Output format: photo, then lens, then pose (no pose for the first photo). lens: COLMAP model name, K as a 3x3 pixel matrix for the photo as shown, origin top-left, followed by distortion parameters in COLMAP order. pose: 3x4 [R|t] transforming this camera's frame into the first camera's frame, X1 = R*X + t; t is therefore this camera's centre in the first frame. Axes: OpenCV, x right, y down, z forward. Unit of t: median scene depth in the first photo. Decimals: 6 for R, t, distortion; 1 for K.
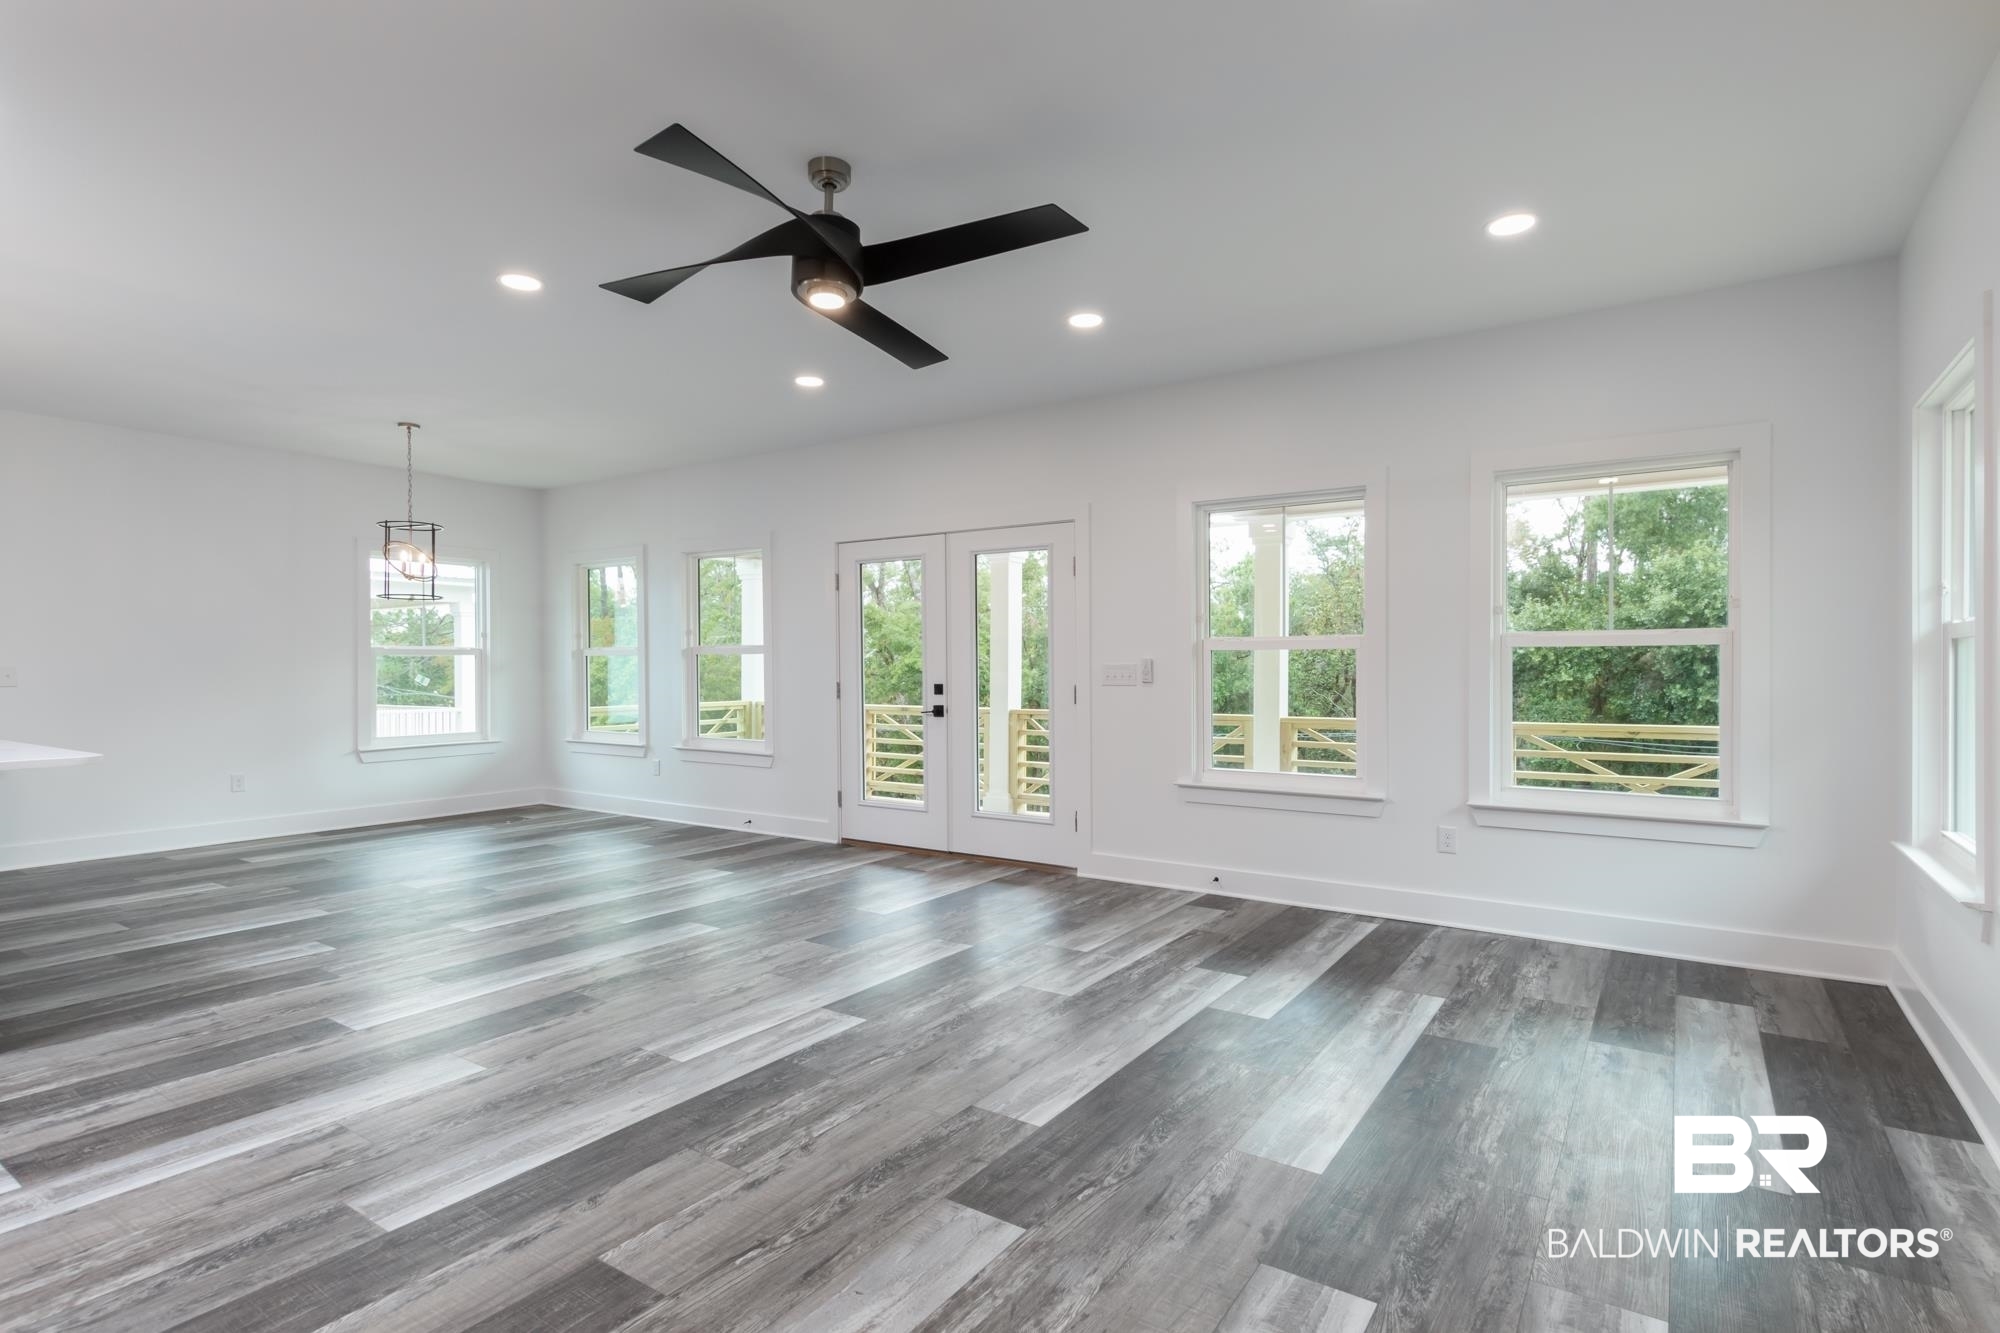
lens RADIAL K [[972.8, 0, 990.7], [0, 972.8, 650.0], [0, 0, 1]] dist [0.019904, -0.007587]
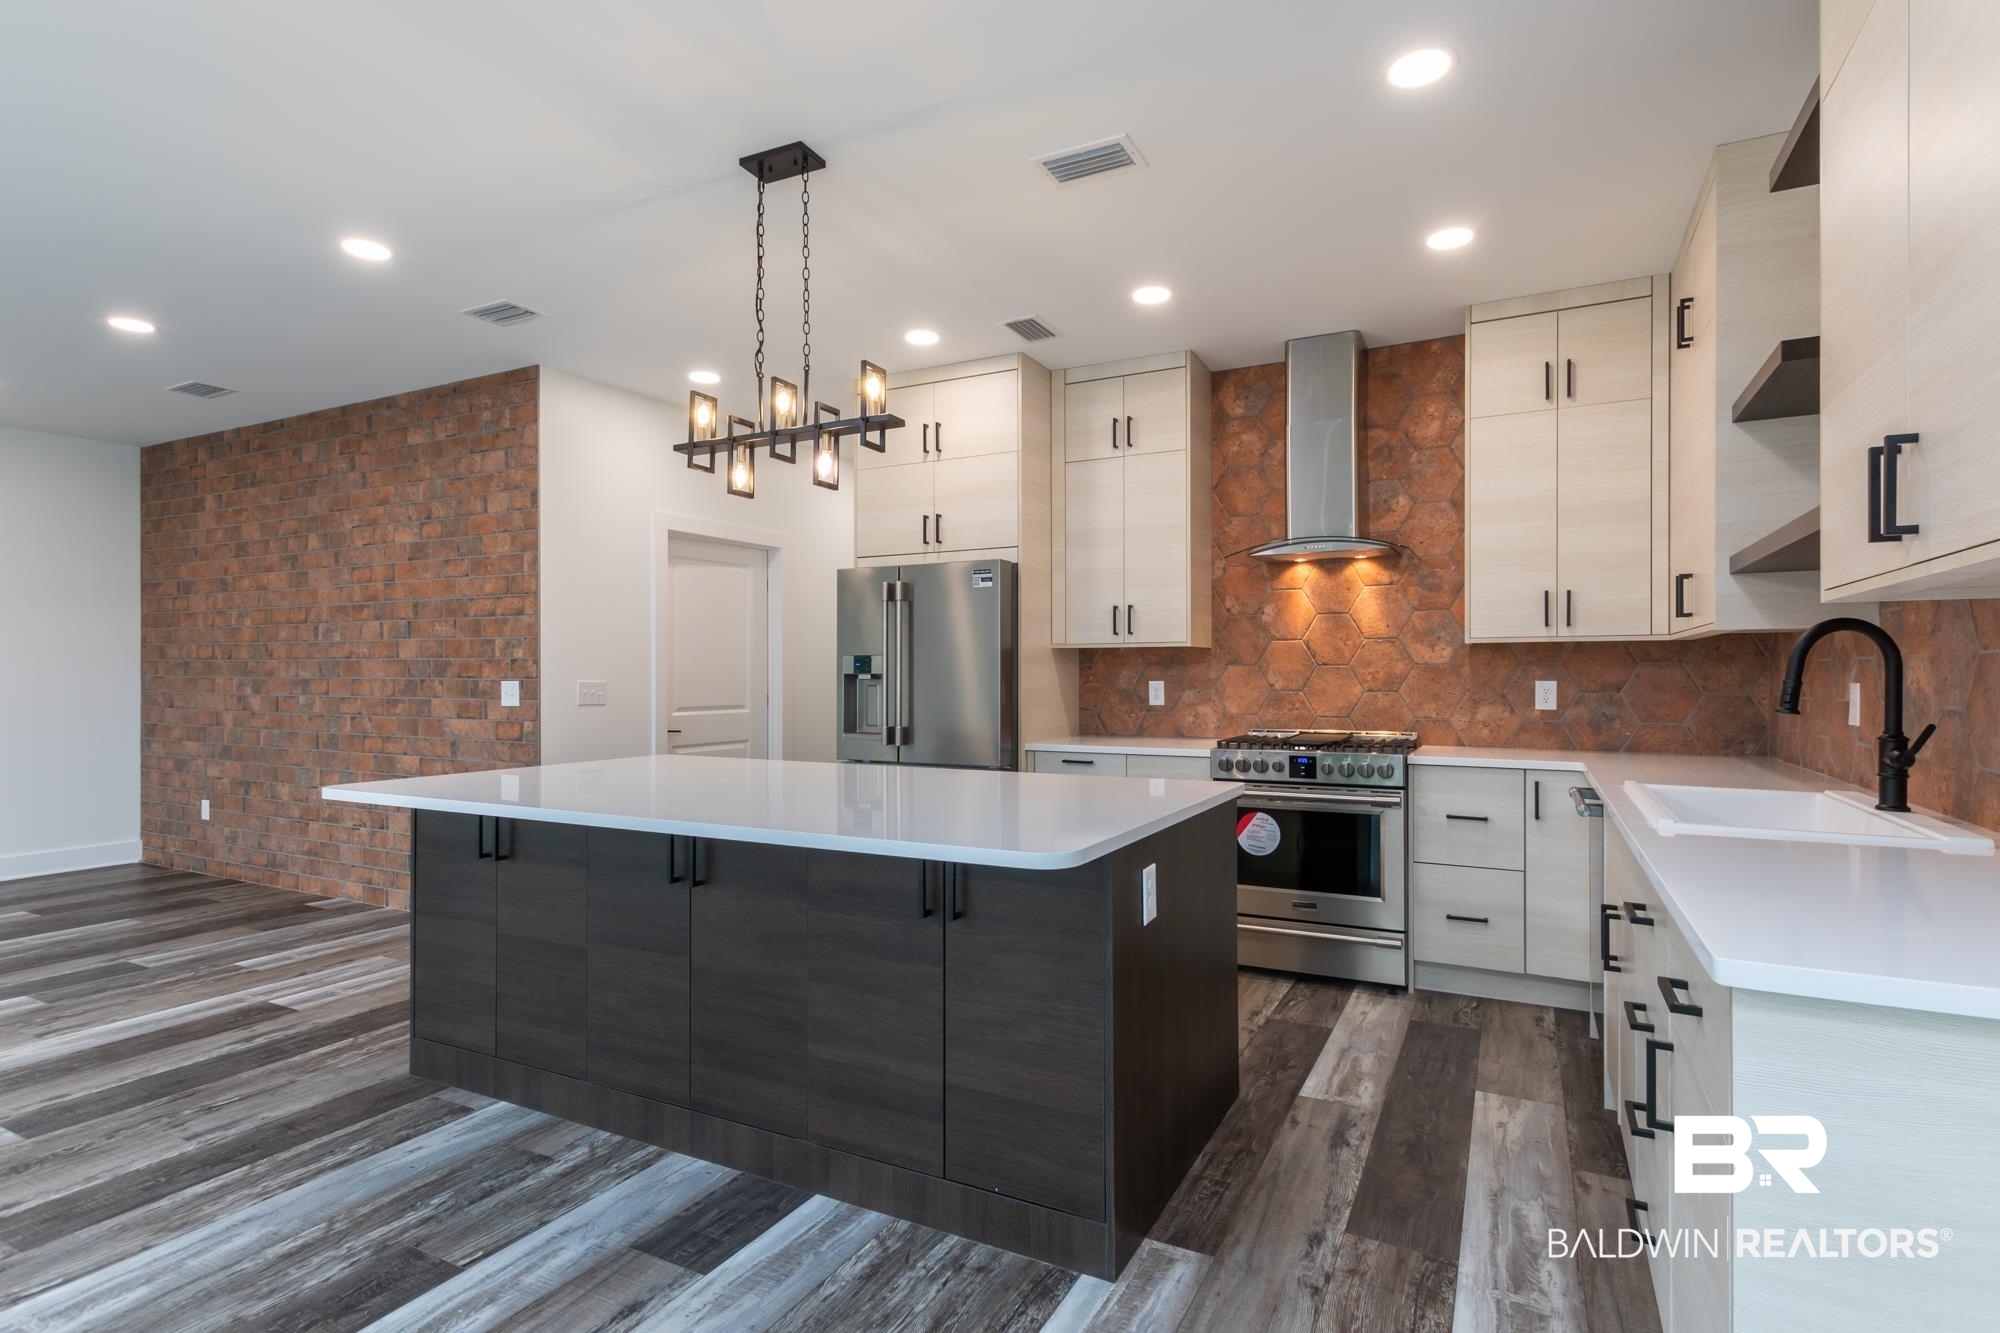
lens RADIAL K [[972.8, 0, 1004.0], [0, 972.8, 681.9], [0, 0, 1]] dist [0.019904, -0.007587]
pose [[-0.992530, 0.001021, -0.121998, -1.605256], [0.002849, 0.999886, -0.014811, 0.036987], [0.121969, -0.015047, -0.992420, 2.226834]]
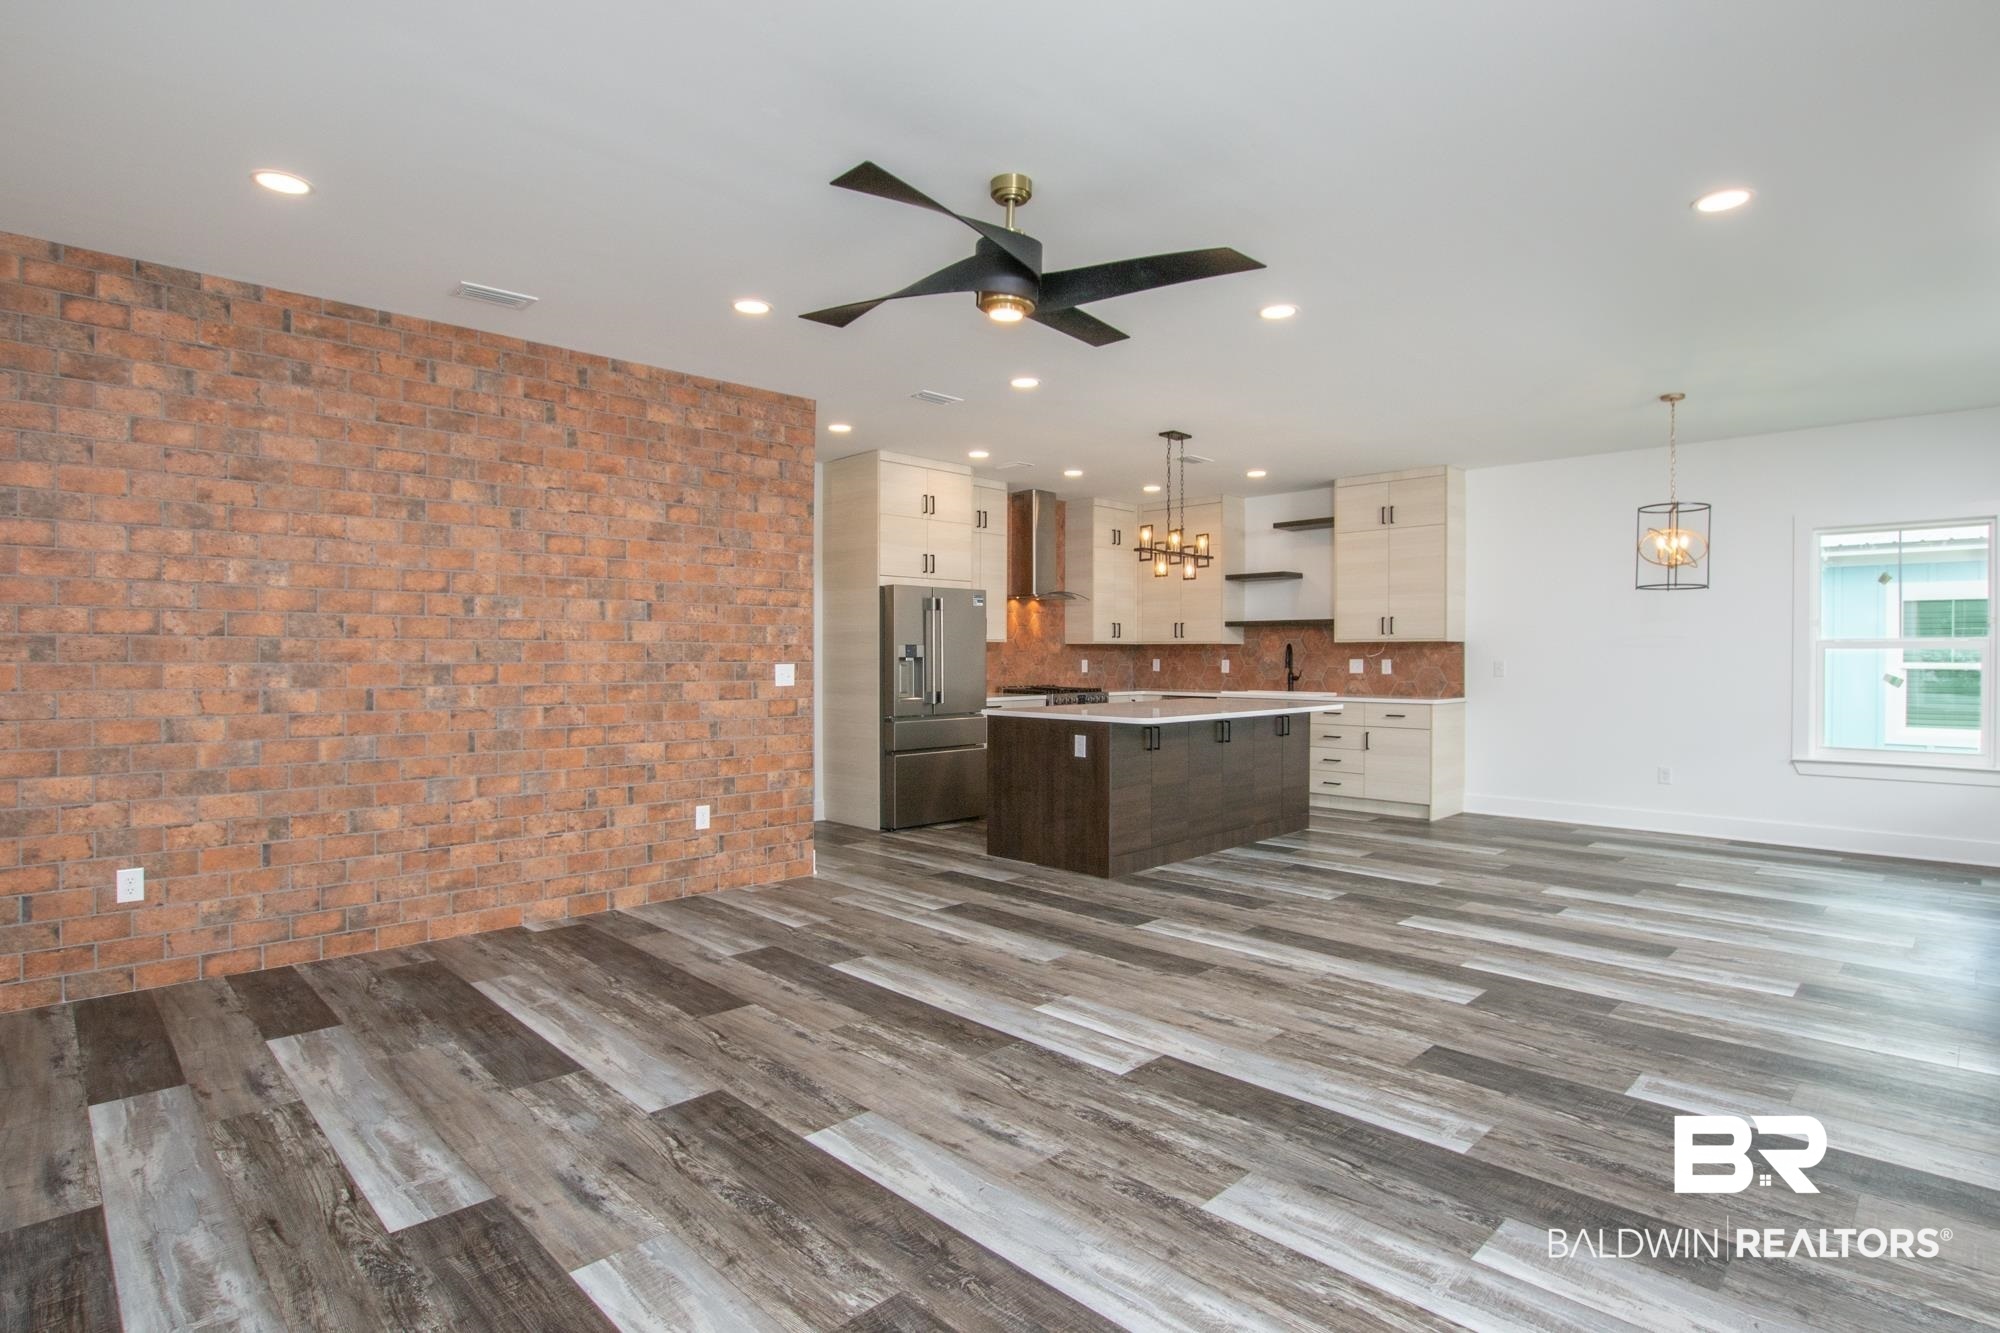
lens RADIAL K [[1025.1, 0, 1025.3], [0, 1025.1, 649.0], [0, 0, 1]] dist [-0.019015, -0.000115]
pose [[-0.167778, -0.003899, -0.985817, 0.939810], [0.016791, 0.999836, -0.006812, 0.000248], [0.985682, -0.017696, -0.167685, 1.269309]]
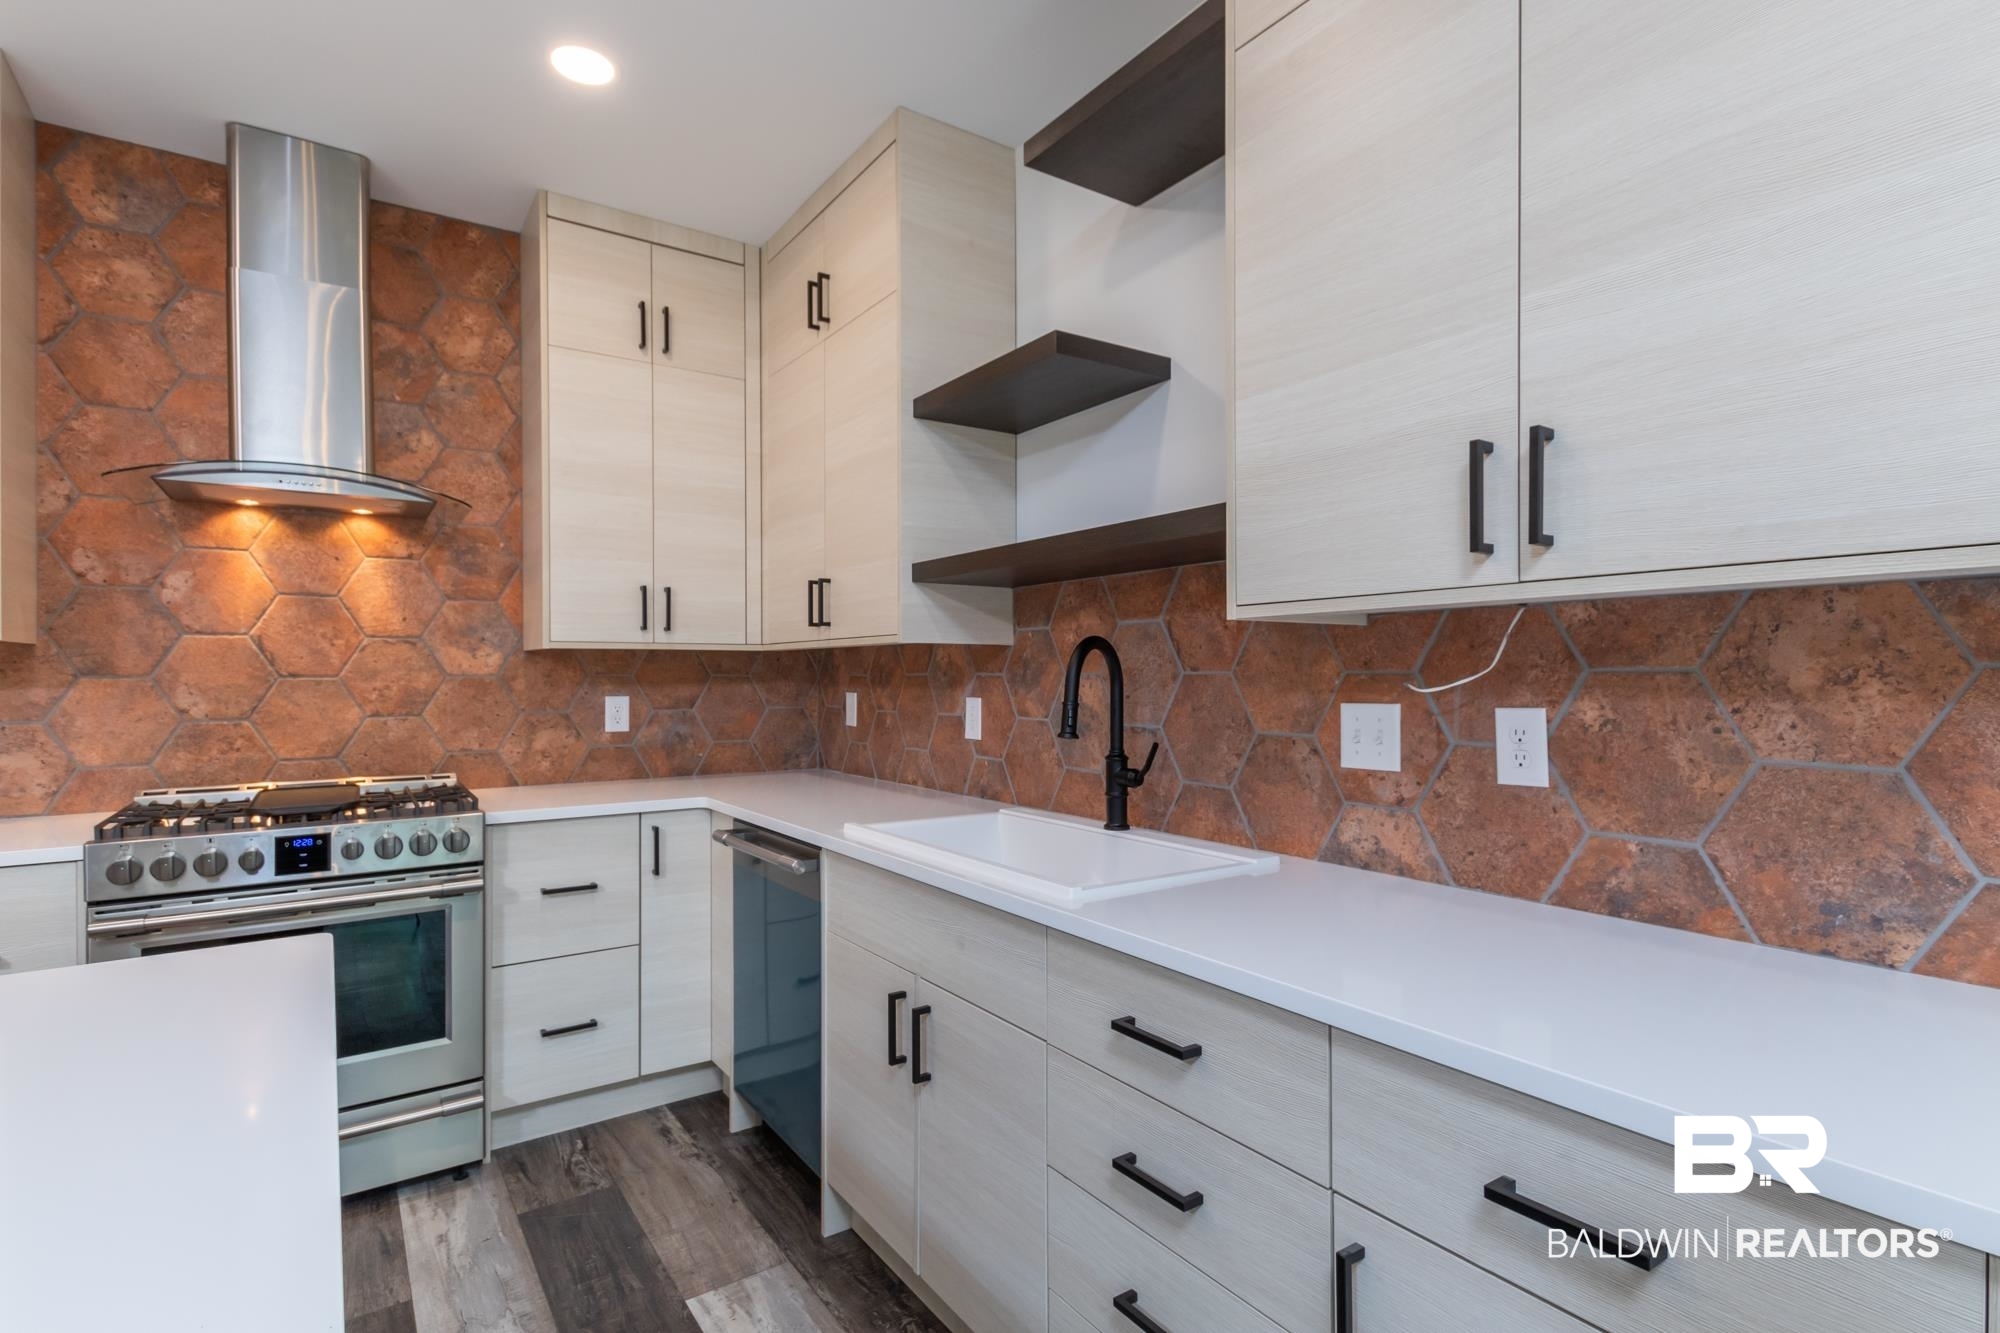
lens RADIAL K [[972.8, 0, 1005.8], [0, 972.8, 670.8], [0, 0, 1]] dist [0.019904, -0.007587]
pose [[-0.352329, -0.001536, -0.935875, -1.637402], [0.021933, 0.999710, -0.009898, 0.007542], [0.935619, -0.024013, -0.352193, 1.741910]]
